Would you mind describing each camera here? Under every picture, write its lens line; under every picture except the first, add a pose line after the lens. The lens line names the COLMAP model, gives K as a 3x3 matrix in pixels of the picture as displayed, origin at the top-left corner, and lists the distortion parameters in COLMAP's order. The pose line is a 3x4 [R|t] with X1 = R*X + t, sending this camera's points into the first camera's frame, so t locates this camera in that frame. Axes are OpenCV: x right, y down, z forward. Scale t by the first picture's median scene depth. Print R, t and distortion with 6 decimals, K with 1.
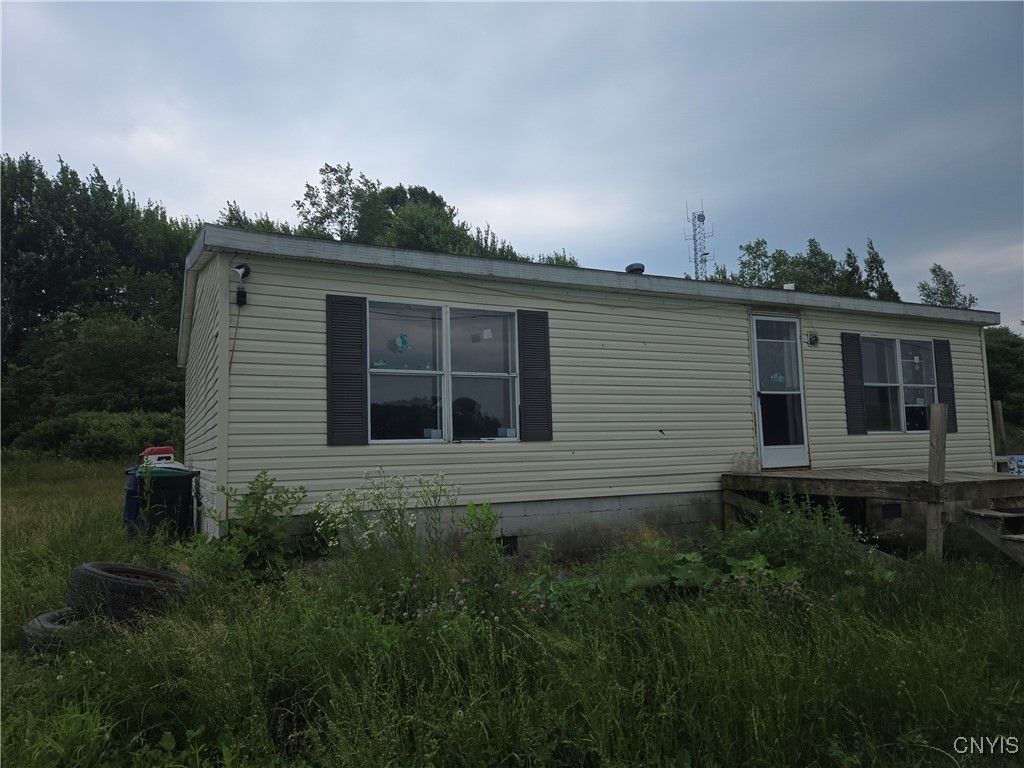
lens RADIAL K [[679.2, 0, 512.0], [0, 679.2, 384.0], [0, 0, 1]] dist [0.036796, -0.001123]
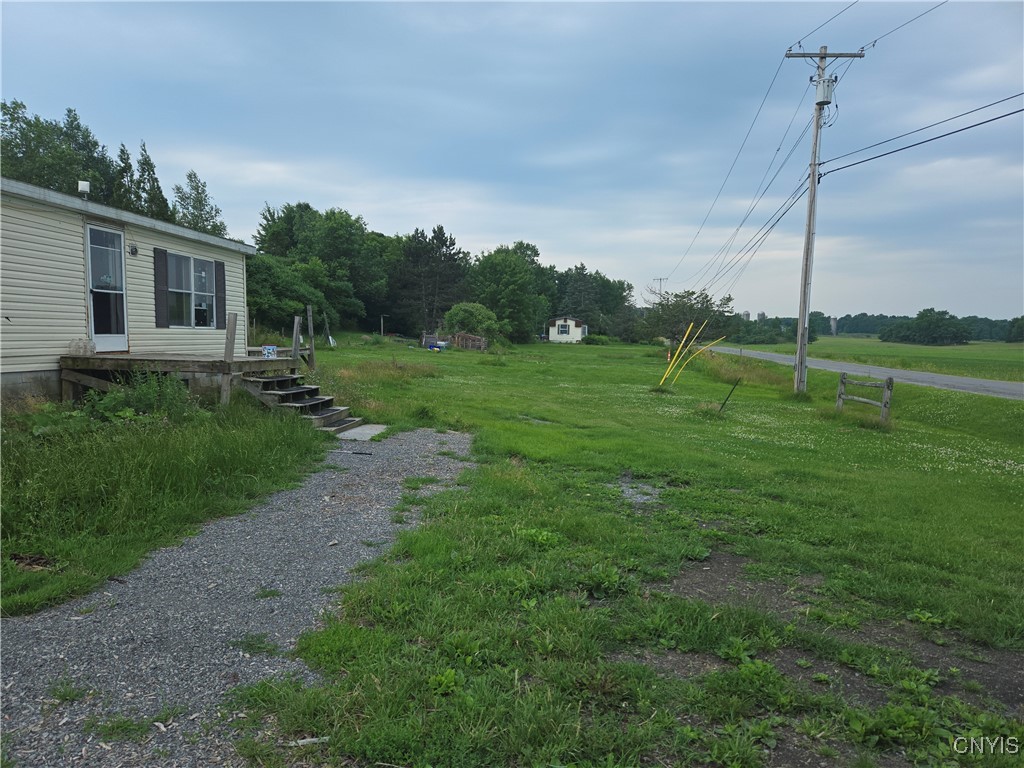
lens RADIAL K [[679.0, 0, 499.6], [0, 679.0, 394.3], [0, 0, 1]] dist [0.079331, -0.066445]
pose [[0.547288, -0.035645, 0.836185, -0.257830], [-0.110245, 0.987317, 0.114244, -0.023497], [-0.829652, -0.154709, 0.536417, -0.270586]]
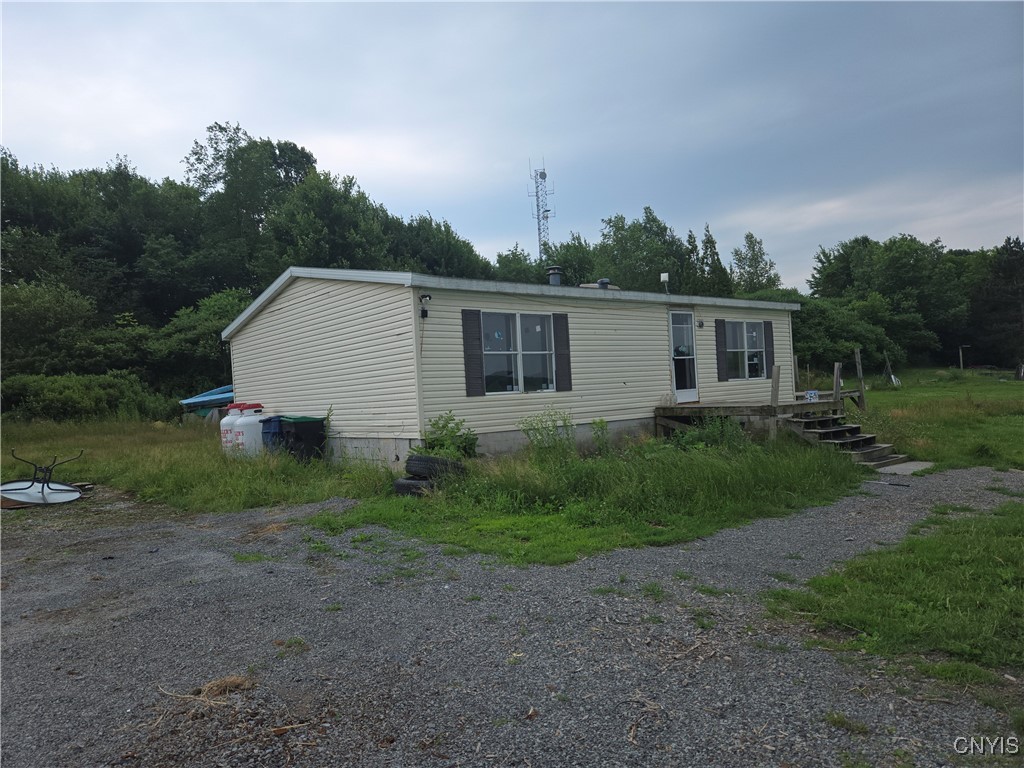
lens RADIAL K [[679.0, 0, 499.6], [0, 679.0, 394.3], [0, 0, 1]] dist [0.079331, -0.066445]
pose [[0.975689, -0.028711, 0.217272, -0.382723], [0.009487, 0.995985, 0.089011, -0.047480], [-0.218955, -0.084786, 0.972044, -0.487081]]
